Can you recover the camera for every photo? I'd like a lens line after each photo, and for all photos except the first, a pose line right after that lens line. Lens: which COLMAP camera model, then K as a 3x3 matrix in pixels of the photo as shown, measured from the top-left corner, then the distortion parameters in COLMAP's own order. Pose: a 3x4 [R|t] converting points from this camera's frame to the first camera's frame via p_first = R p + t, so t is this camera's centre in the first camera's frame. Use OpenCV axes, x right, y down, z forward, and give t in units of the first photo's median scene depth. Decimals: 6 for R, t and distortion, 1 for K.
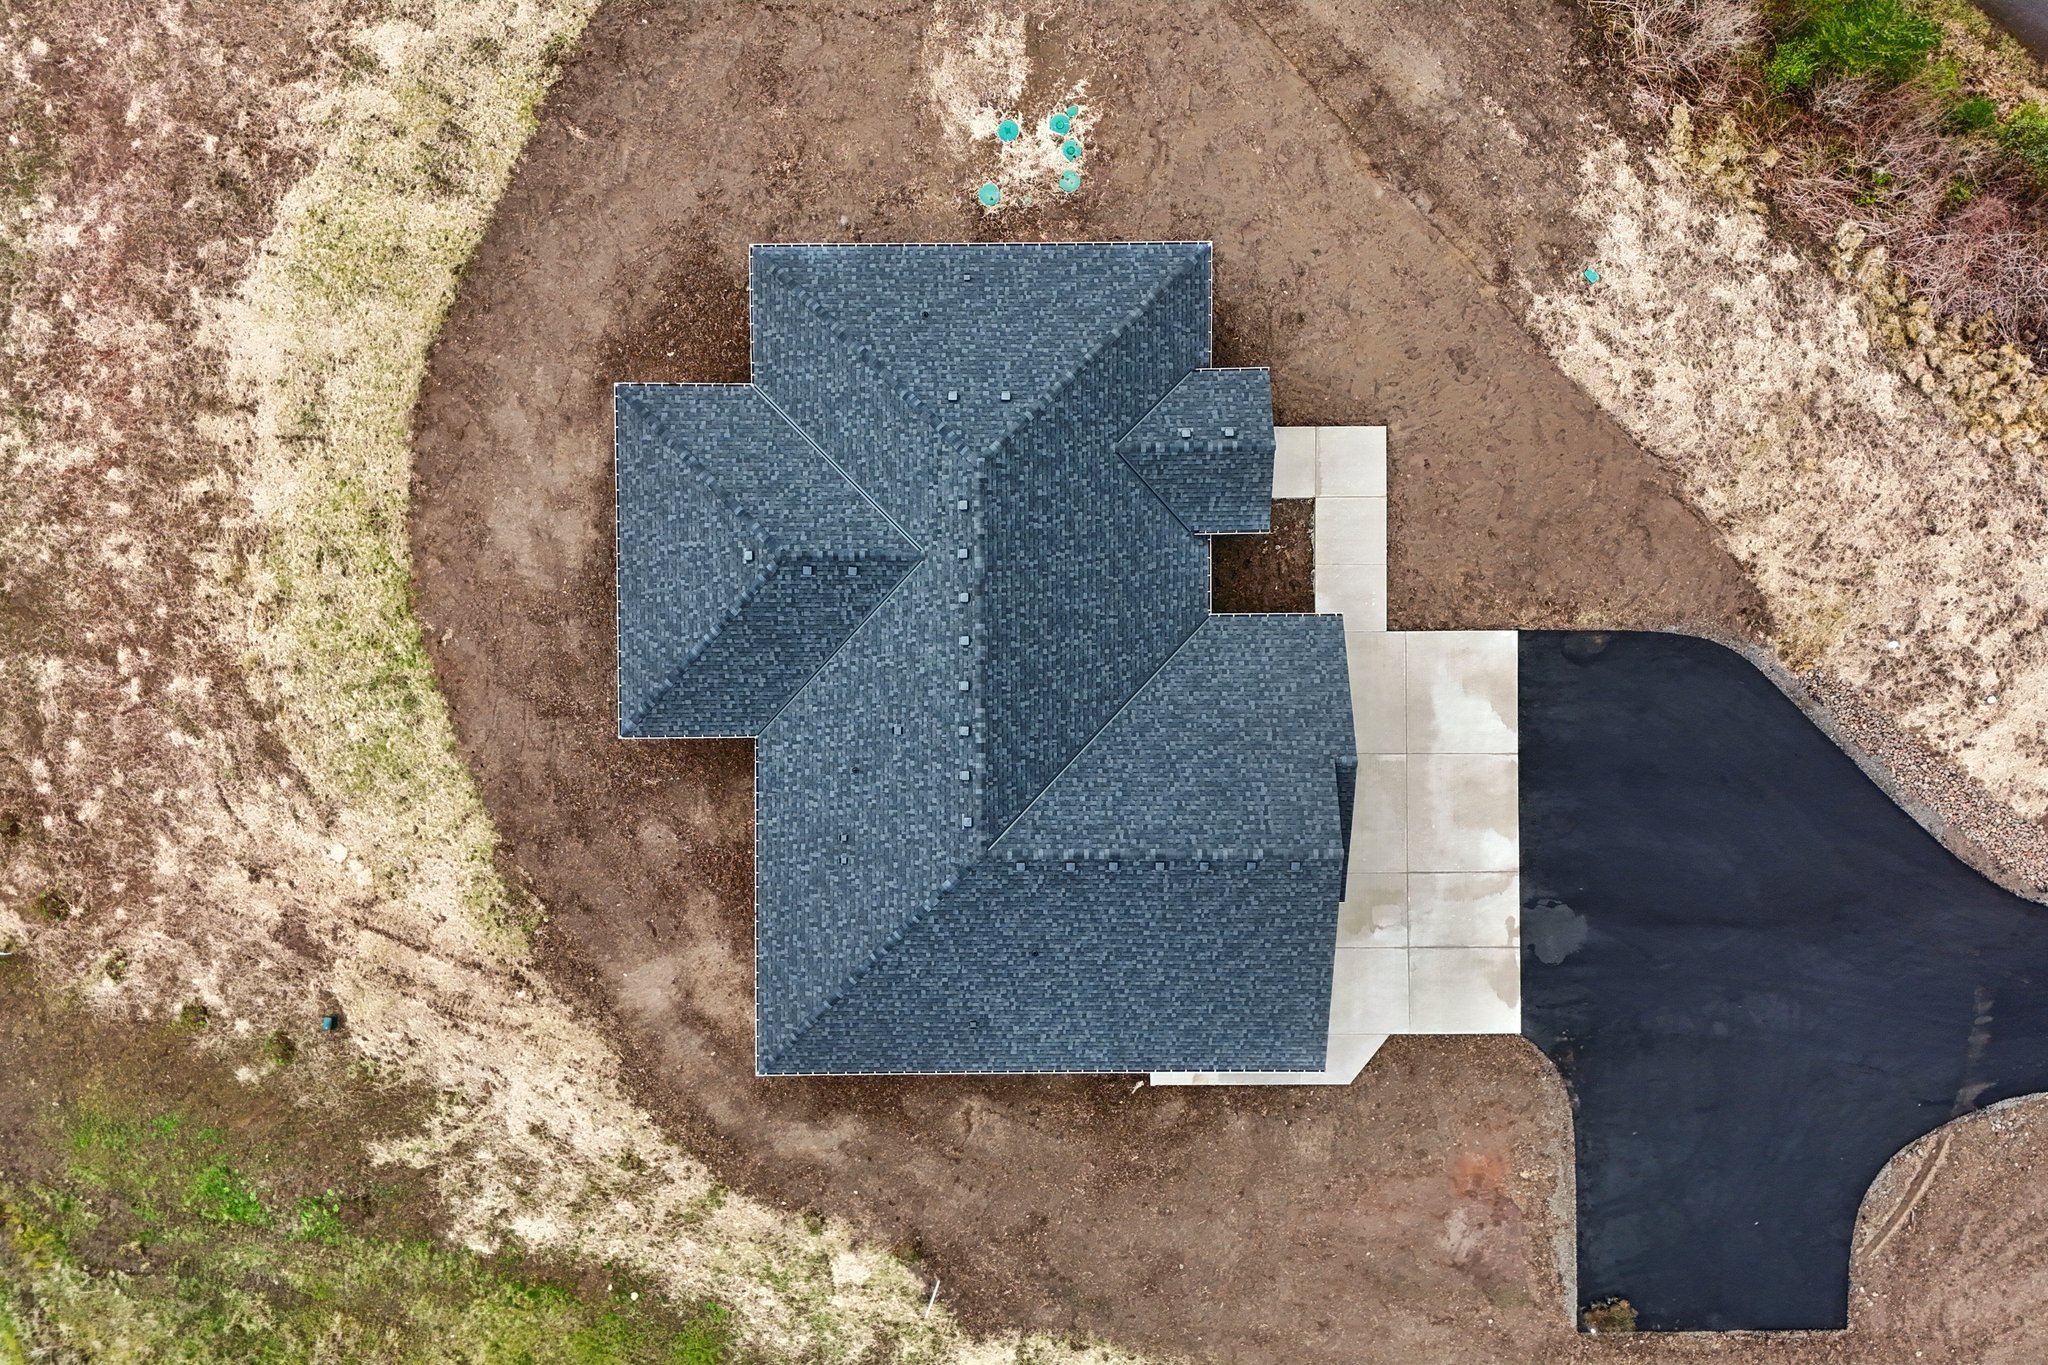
lens RADIAL K [[1797.8, 0, 993.1], [0, 1797.8, 700.5], [0, 0, 1]] dist [0.092868, -0.119246]
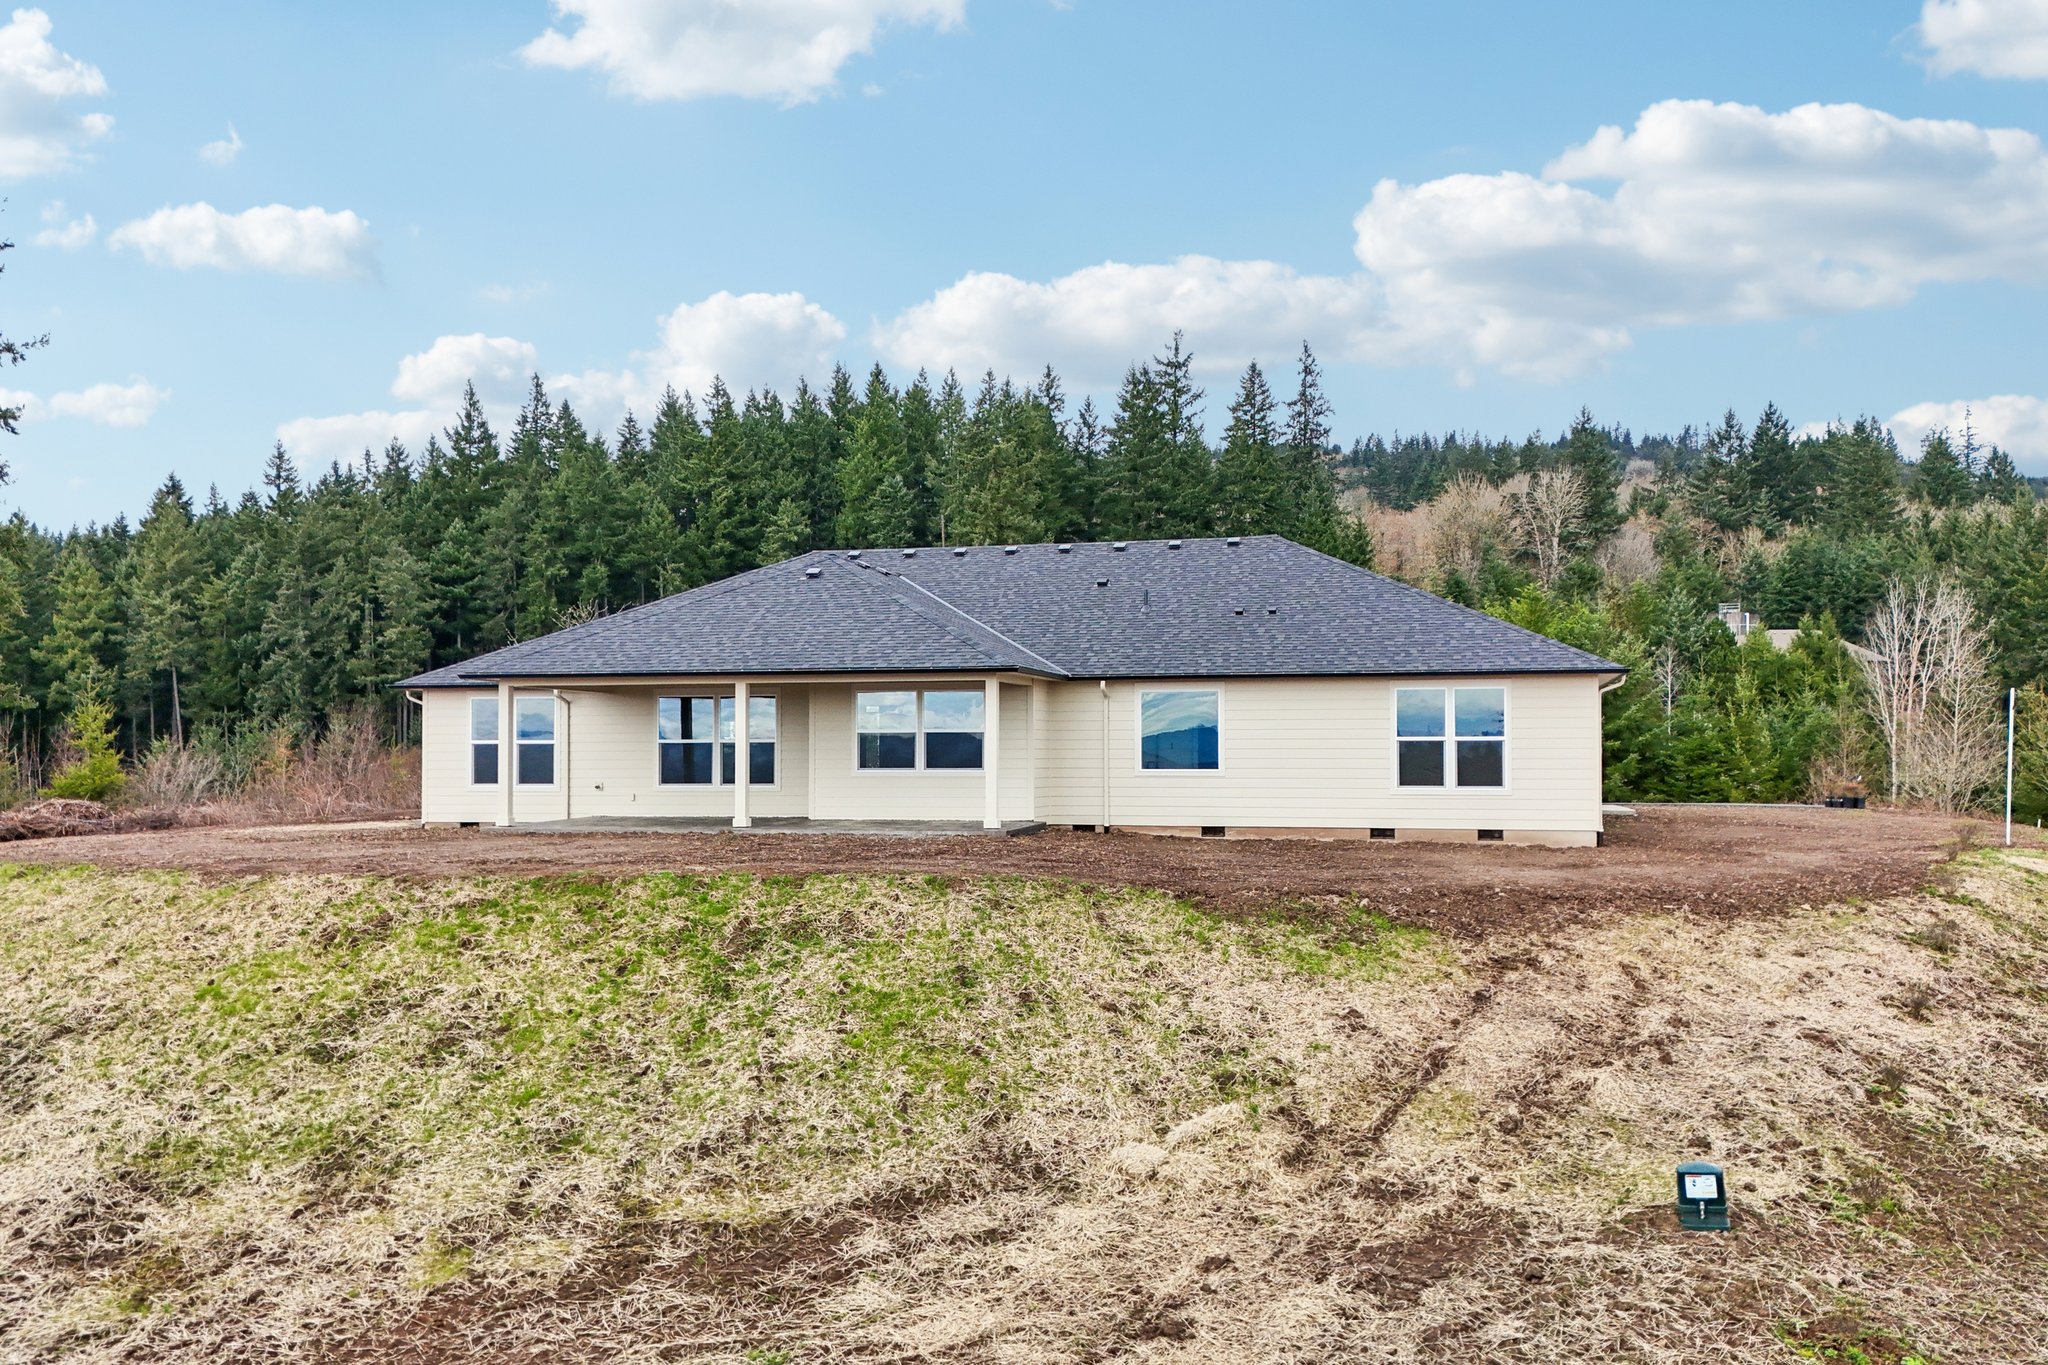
lens RADIAL K [[1797.8, 0, 1027.7], [0, 1797.8, 723.7], [0, 0, 1]] dist [0.092868, -0.119246]
pose [[0.245379, 0.033966, 0.968832, -0.678839], [0.969314, -0.023840, -0.244666, 0.145574], [0.014787, 0.999139, -0.038774, 0.934787]]
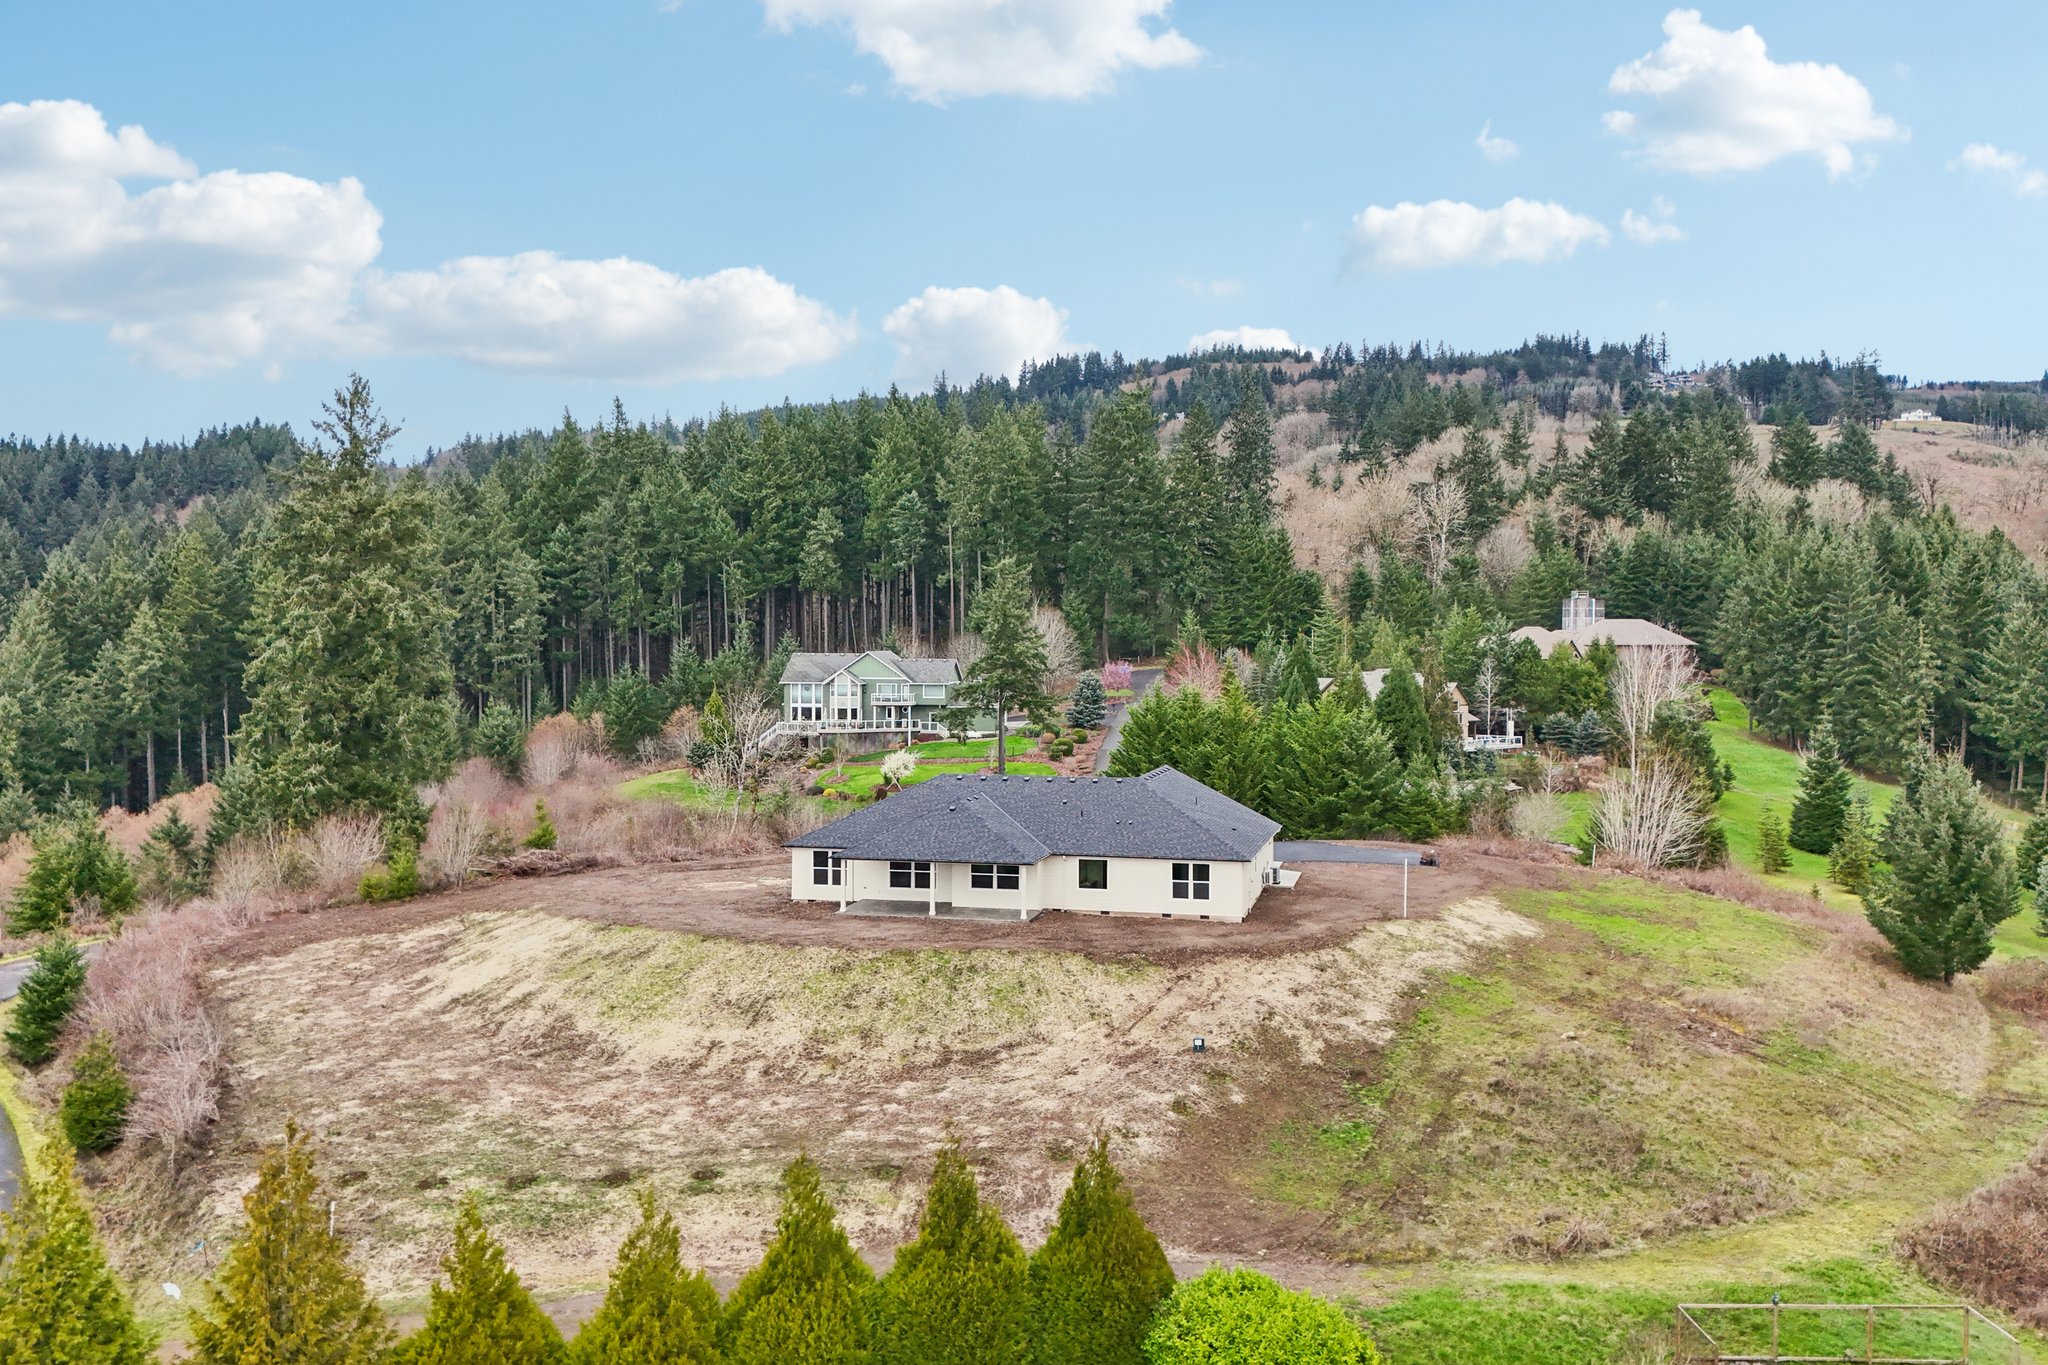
lens RADIAL K [[1797.8, 0, 1032.2], [0, 1797.8, 709.2], [0, 0, 1]] dist [0.092868, -0.119246]
pose [[0.231939, -0.024474, 0.972423, -1.595956], [0.972685, -0.003839, -0.232098, 0.355149], [0.009414, 0.999693, 0.022915, 0.740520]]
